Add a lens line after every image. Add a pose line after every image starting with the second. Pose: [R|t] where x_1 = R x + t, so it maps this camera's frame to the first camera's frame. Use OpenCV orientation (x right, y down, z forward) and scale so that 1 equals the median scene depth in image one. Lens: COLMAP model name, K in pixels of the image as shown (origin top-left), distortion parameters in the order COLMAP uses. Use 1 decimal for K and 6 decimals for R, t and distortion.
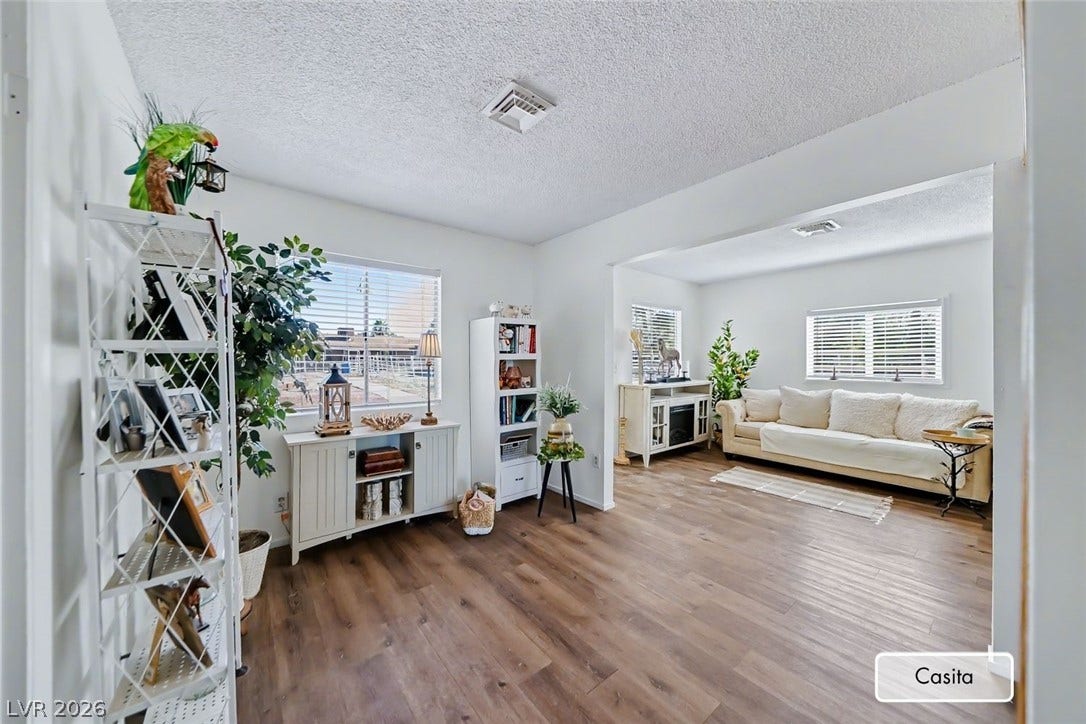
lens RADIAL K [[377.8, 0, 540.5], [0, 377.8, 362.7], [0, 0, 1]] dist [0.001074, 0.000037]
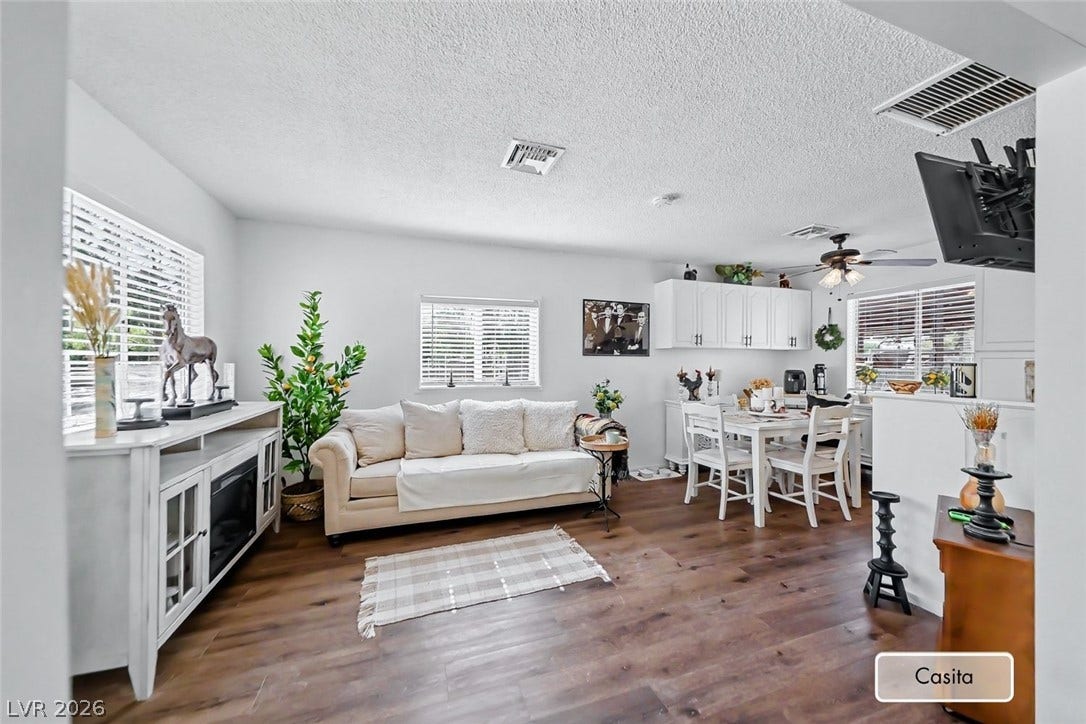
lens RADIAL K [[377.8, 0, 540.5], [0, 377.8, 362.7], [0, 0, 1]] dist [0.001074, 0.000037]
pose [[0.331395, -0.000847, 0.943492, 0.088007], [-0.000732, 0.999999, 0.001155, -0.007959], [-0.943492, -0.001073, 0.331394, 0.576205]]
